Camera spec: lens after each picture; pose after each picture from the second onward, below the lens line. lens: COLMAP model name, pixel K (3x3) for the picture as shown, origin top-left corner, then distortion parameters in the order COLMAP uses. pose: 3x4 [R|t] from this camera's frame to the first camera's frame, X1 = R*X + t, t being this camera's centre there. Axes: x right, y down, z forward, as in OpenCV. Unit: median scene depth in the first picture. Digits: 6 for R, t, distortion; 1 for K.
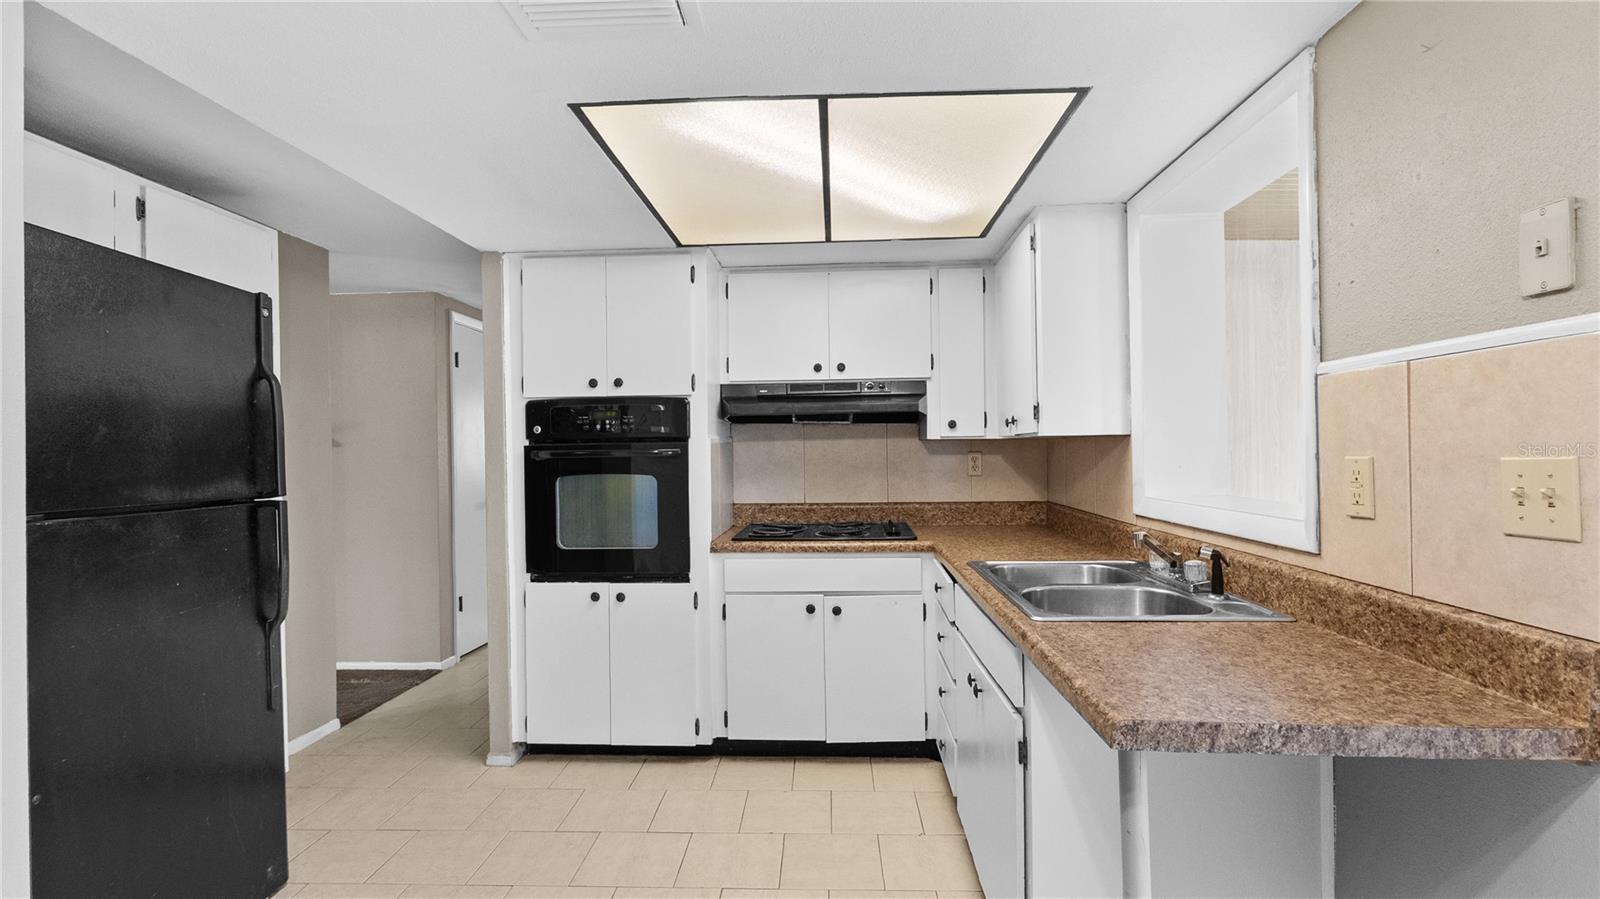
lens RADIAL K [[752.7, 0, 800.0], [0, 752.7, 449.5], [0, 0, 1]] dist [-0.000179, 0.000435]
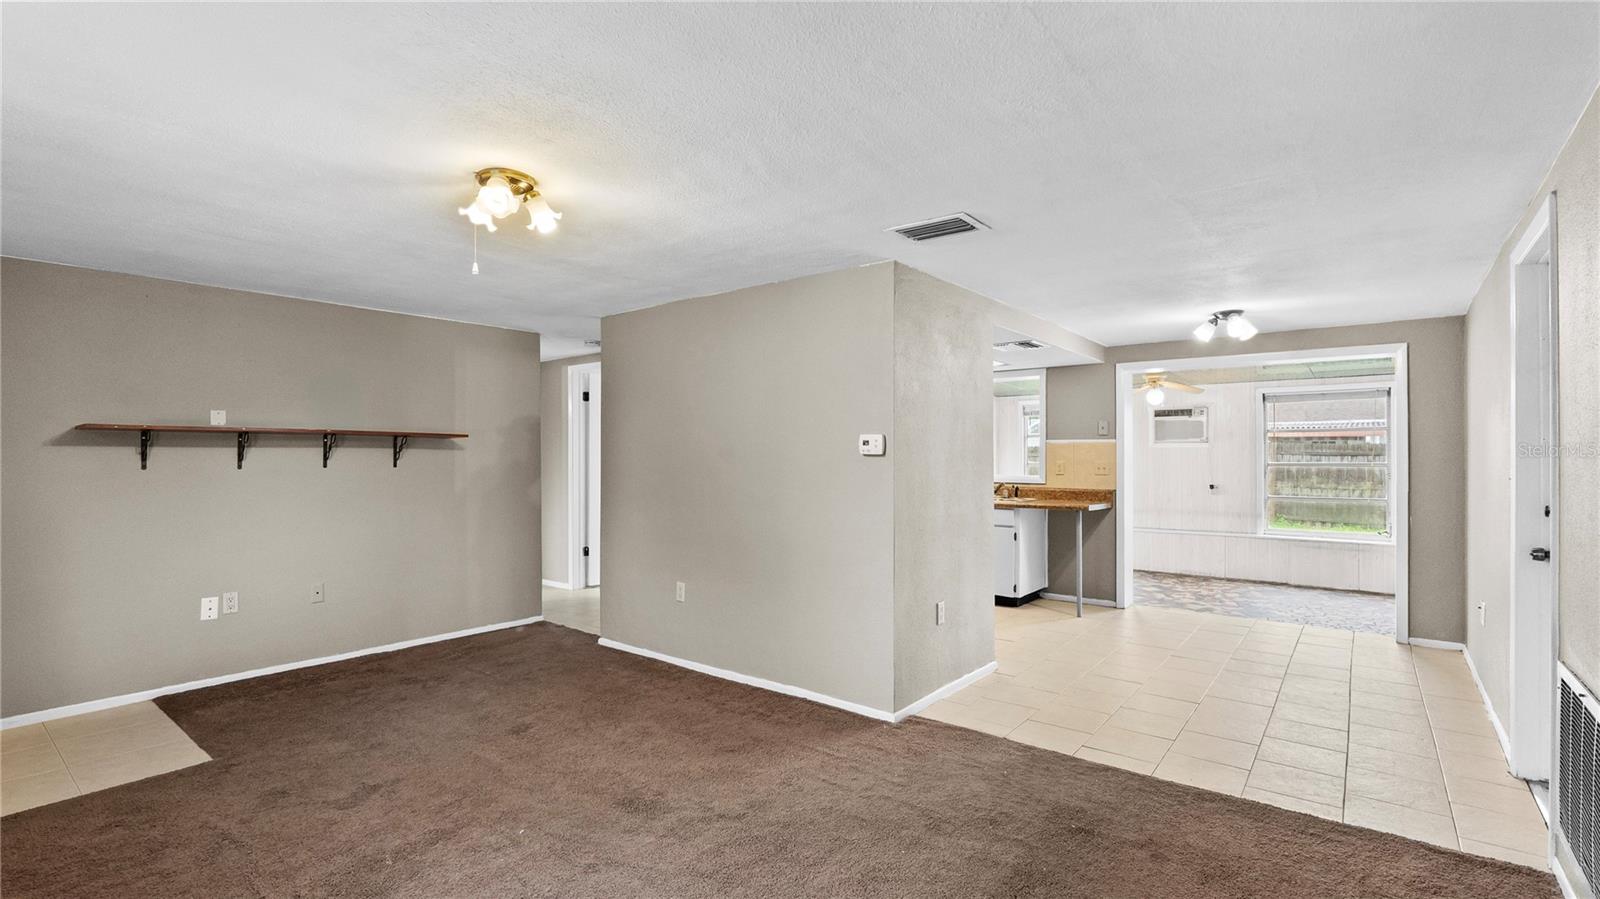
lens RADIAL K [[724.8, 0, 803.0], [0, 724.8, 451.4], [0, 0, 1]] dist [-0.002484, 0.000156]
pose [[0.580325, 0.018933, 0.814165, -1.814668], [-0.009510, 0.999819, -0.016472, 0.016901], [-0.814329, 0.001816, 0.580400, -0.155420]]
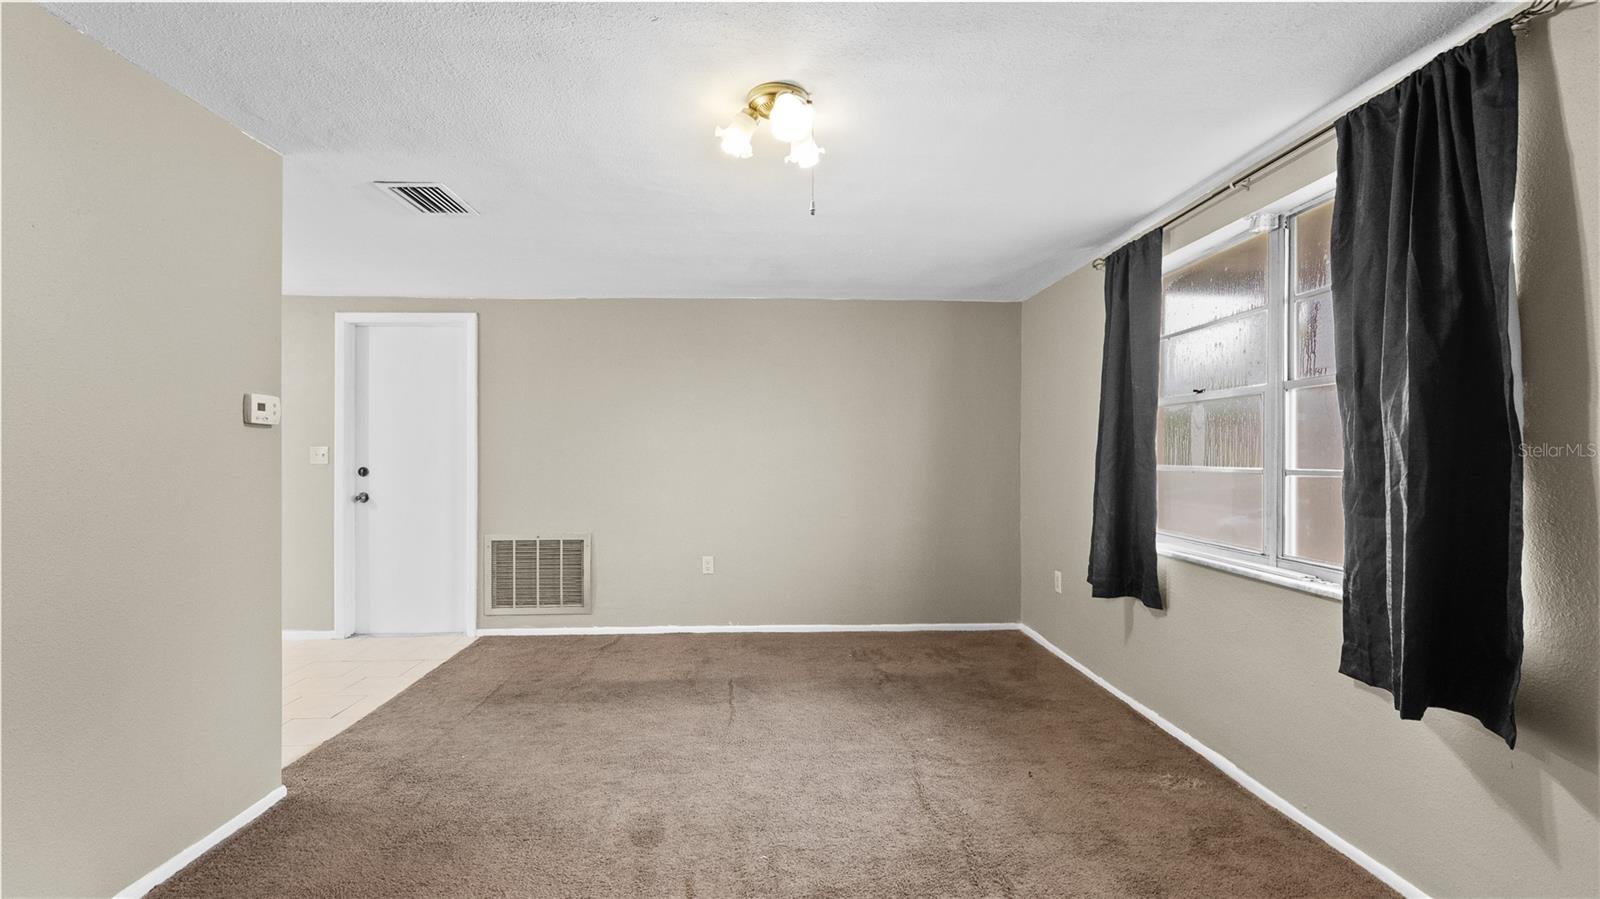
lens RADIAL K [[724.8, 0, 803.0], [0, 724.8, 451.4], [0, 0, 1]] dist [-0.002484, 0.000156]
pose [[-0.994557, 0.016509, -0.102882, -1.303127], [0.016810, 0.999857, -0.002062, 0.042718], [0.102833, -0.003780, -0.994691, 1.276273]]
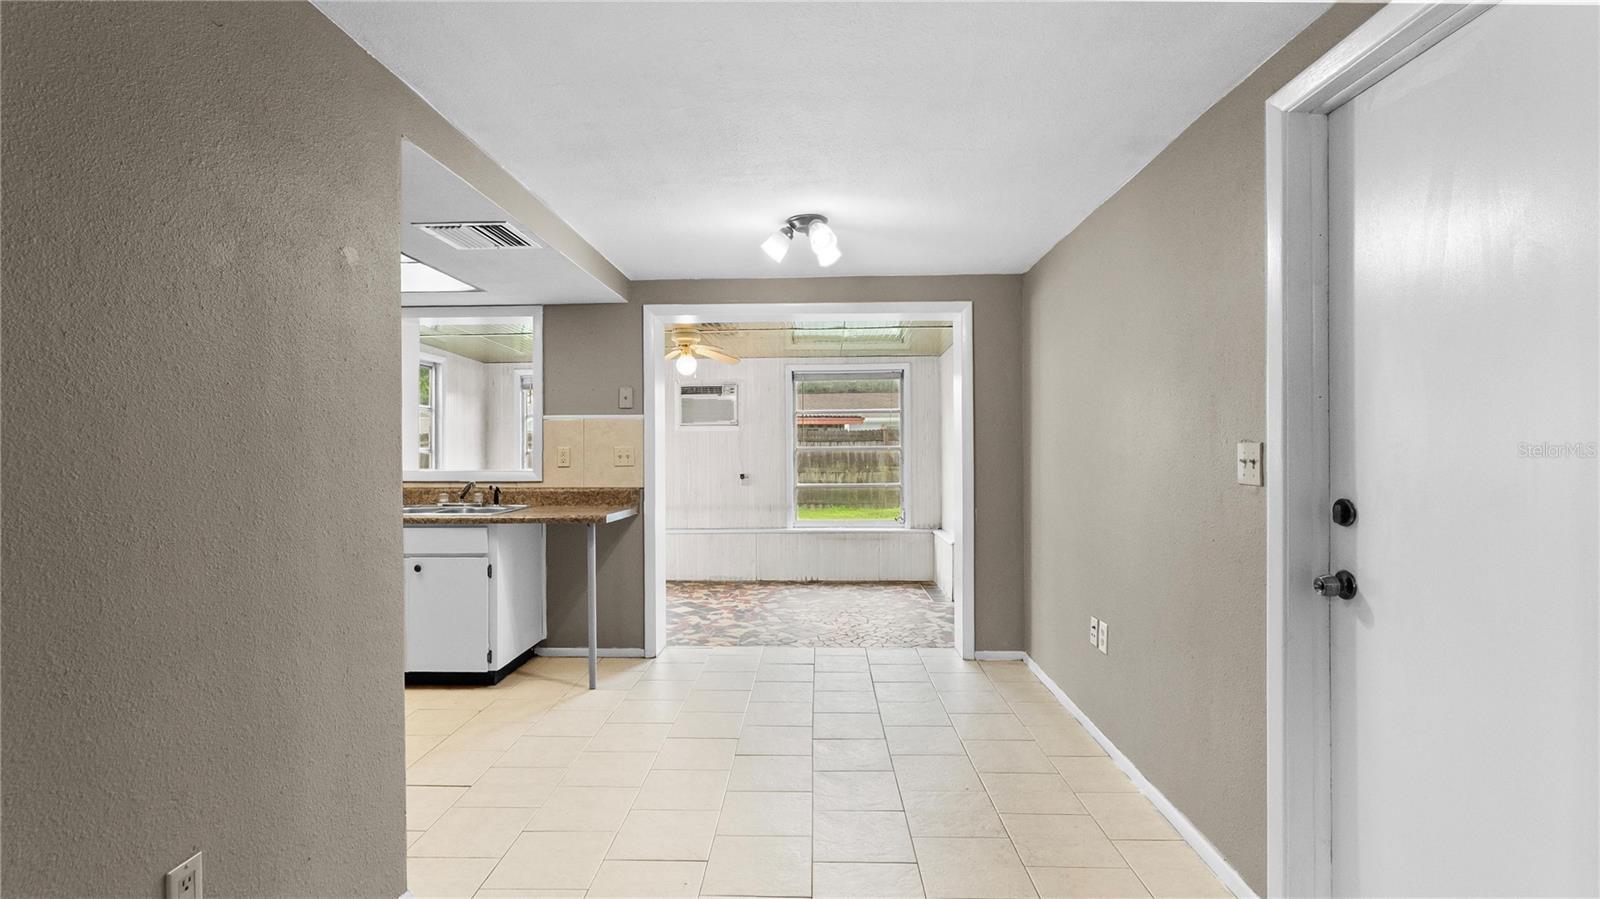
lens RADIAL K [[731.8, 0, 805.7], [0, 731.8, 441.9], [0, 0, 1]] dist [-0.000963, 0.000028]
pose [[-0.025387, 0.017452, 0.999525, -1.069088], [0.005516, 0.999835, -0.017318, 0.020438], [-0.999662, 0.005074, -0.025479, 0.032844]]
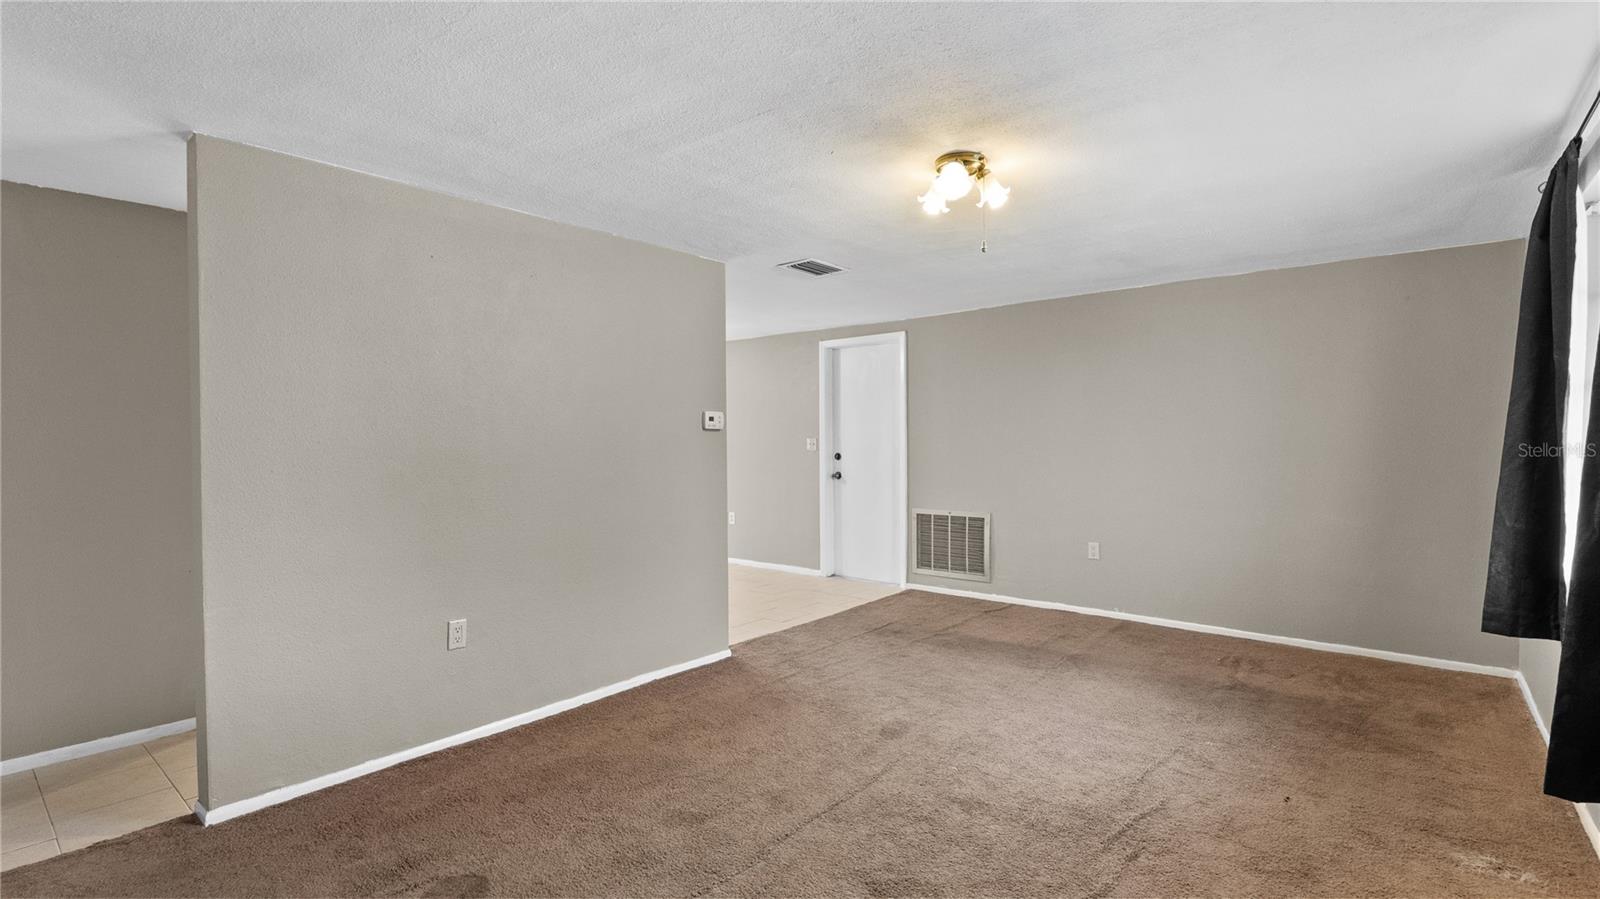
lens RADIAL K [[724.8, 0, 803.0], [0, 724.8, 451.4], [0, 0, 1]] dist [-0.002484, 0.000156]
pose [[-0.801048, 0.010409, 0.598510, -1.714876], [0.017807, 0.999821, 0.006444, 0.036504], [-0.598335, 0.015819, -0.801090, 1.387280]]
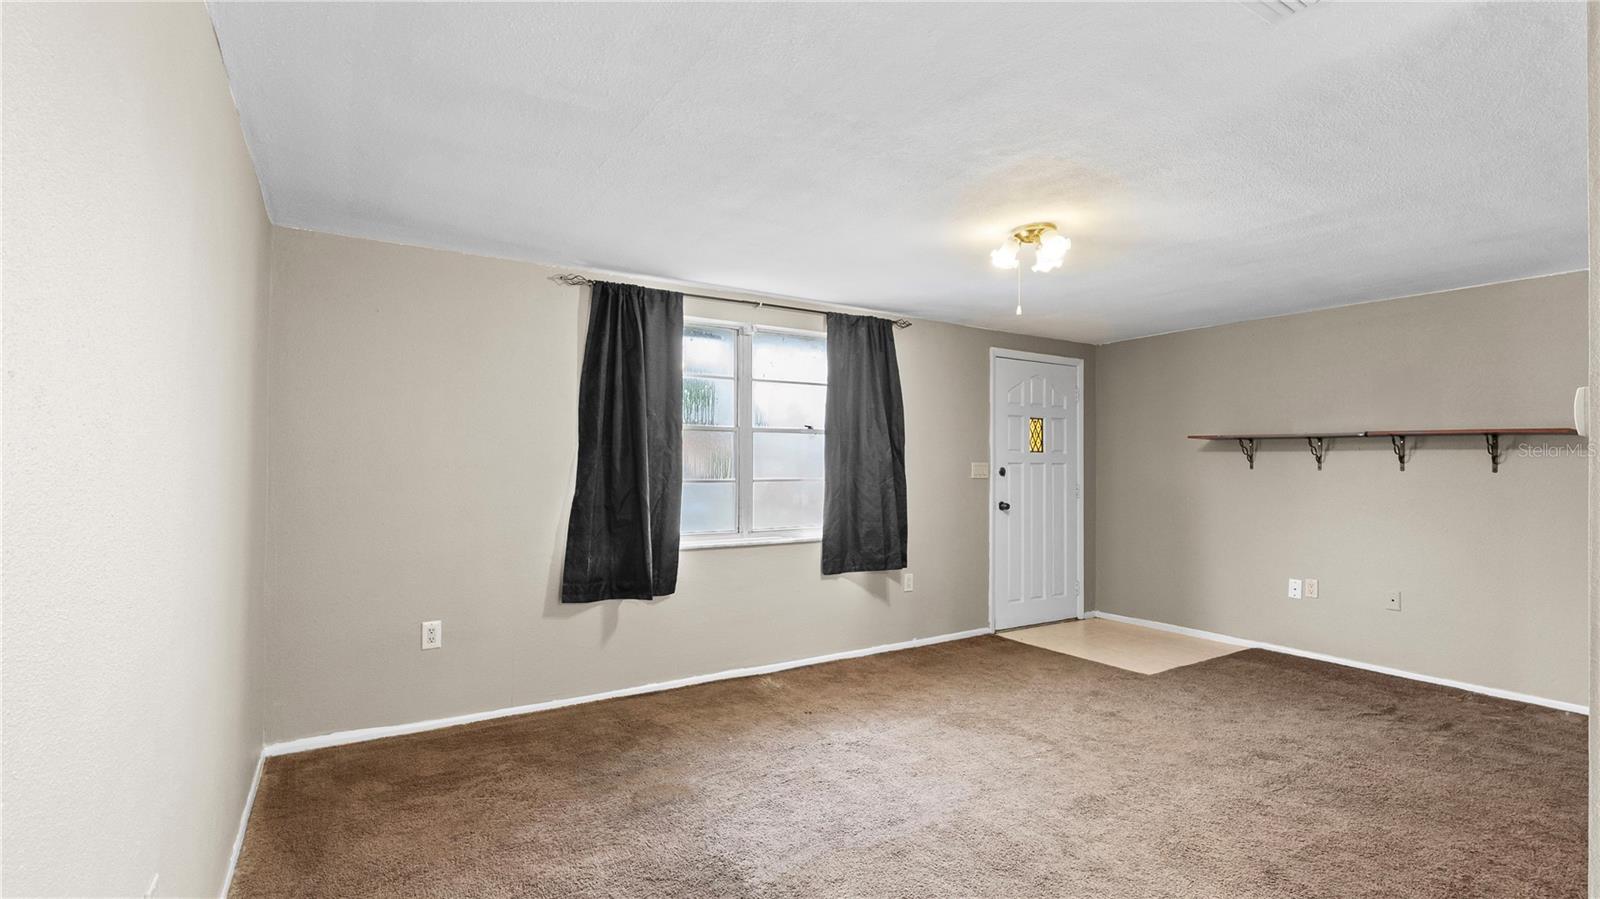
lens RADIAL K [[737.0, 0, 807.6], [0, 737.0, 453.5], [0, 0, 1]] dist [-0.002701, -0.000077]
pose [[0.584693, 0.008951, -0.811205, -0.699528], [-0.015663, 0.999877, -0.000257, 0.019391], [0.811104, 0.012856, 0.584761, -0.276017]]
